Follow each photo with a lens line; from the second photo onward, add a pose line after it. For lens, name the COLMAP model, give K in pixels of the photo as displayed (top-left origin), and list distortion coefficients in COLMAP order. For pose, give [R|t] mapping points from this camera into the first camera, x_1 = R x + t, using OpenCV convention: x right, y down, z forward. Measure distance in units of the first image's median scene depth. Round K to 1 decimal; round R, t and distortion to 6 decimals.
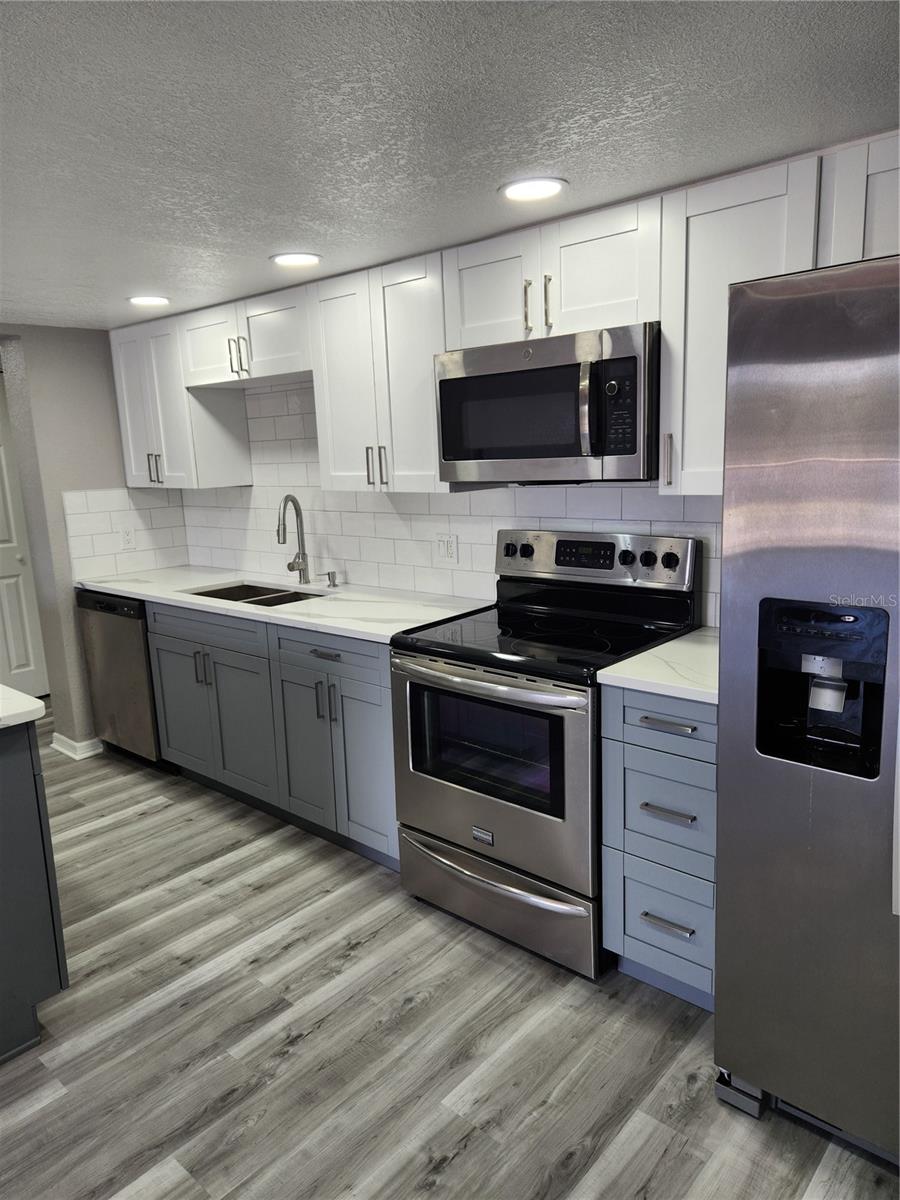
lens RADIAL K [[810.5, 0, 452.2], [0, 810.5, 606.4], [0, 0, 1]] dist [0.040727, -0.023165]
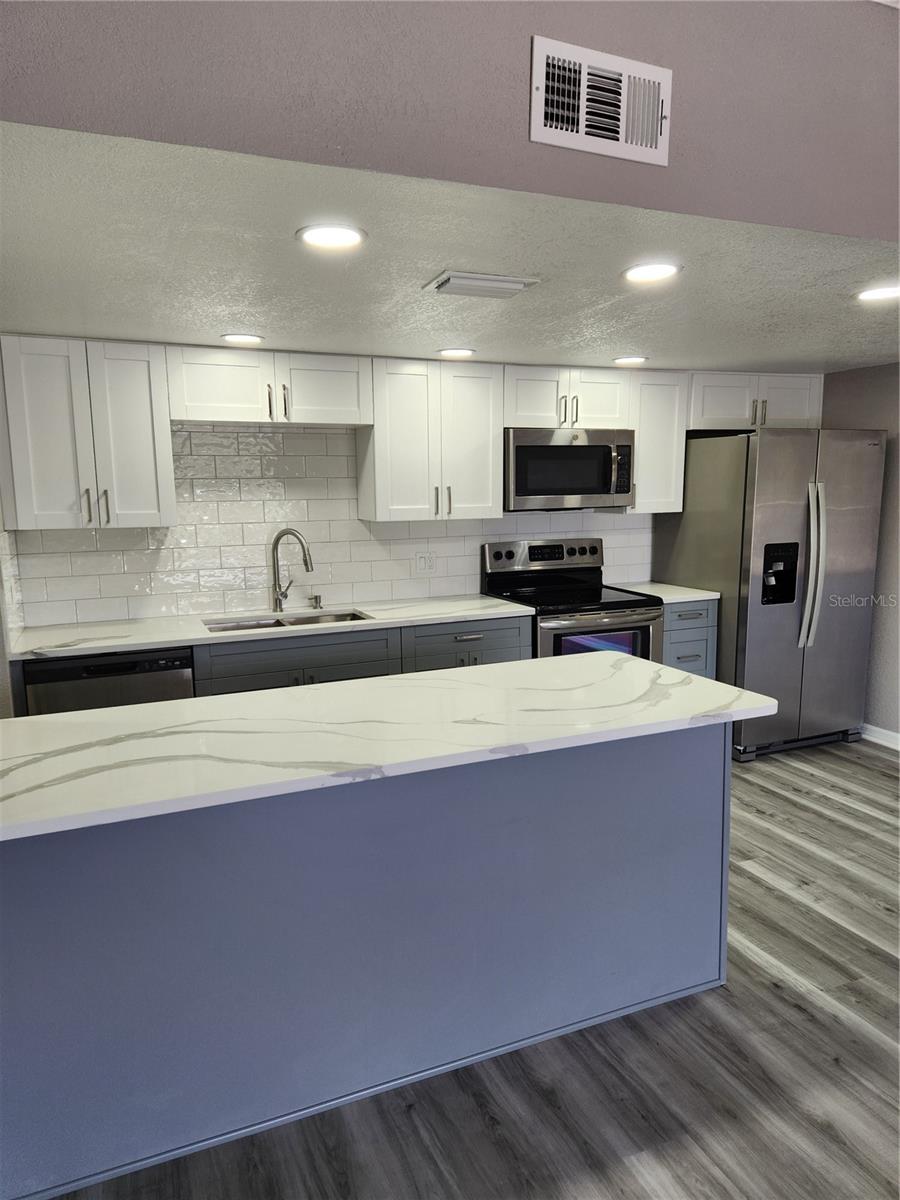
lens RADIAL K [[810.5, 0, 450.3], [0, 810.5, 599.2], [0, 0, 1]] dist [0.040727, -0.023165]
pose [[0.427500, -0.093772, 0.899139, -1.352127], [0.172147, 0.984850, 0.020862, -0.035843], [-0.887473, 0.145865, 0.437166, 0.420622]]
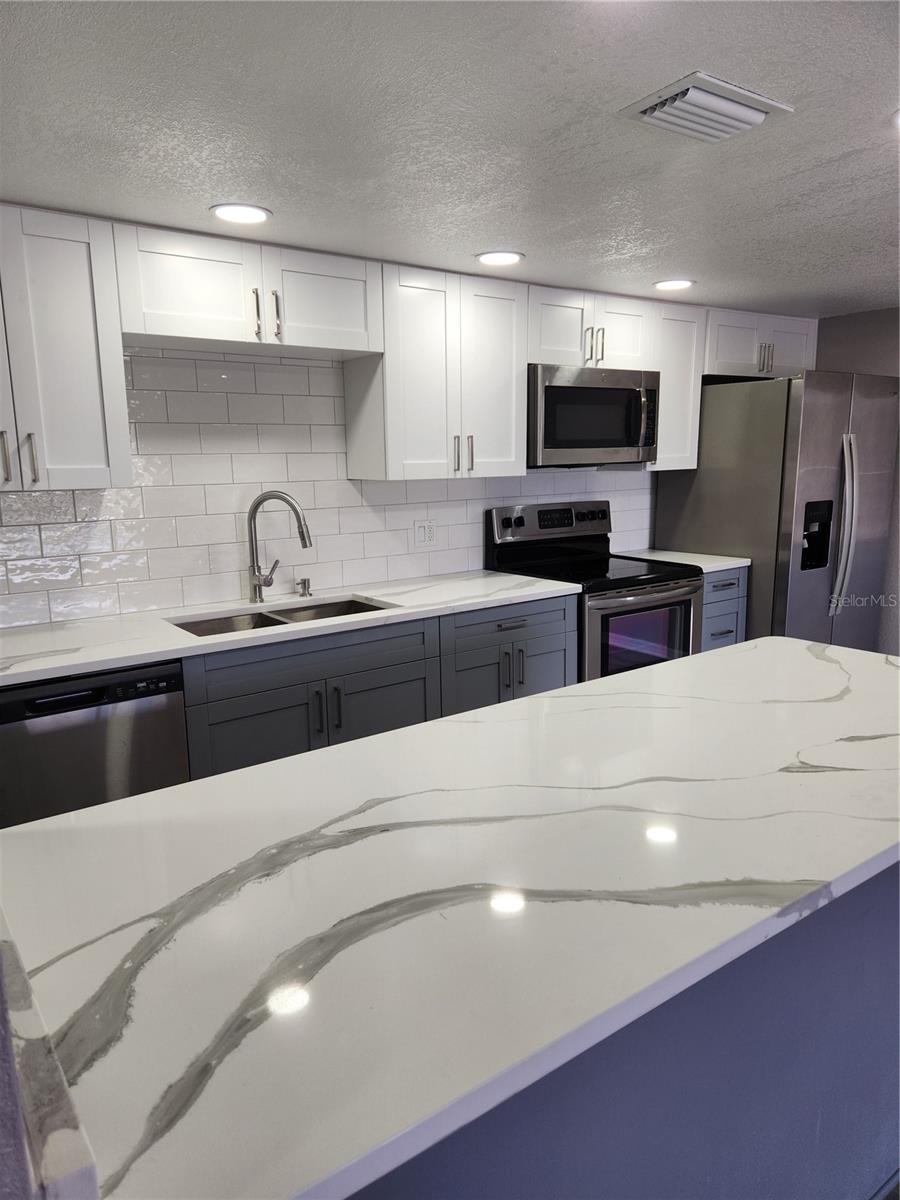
lens RADIAL K [[810.5, 0, 445.3], [0, 810.5, 593.0], [0, 0, 1]] dist [0.040727, -0.023165]
pose [[0.219045, -0.129303, 0.967109, -1.189859], [0.197851, 0.976475, 0.085743, -0.089895], [-0.955444, 0.172562, 0.239475, 0.806387]]
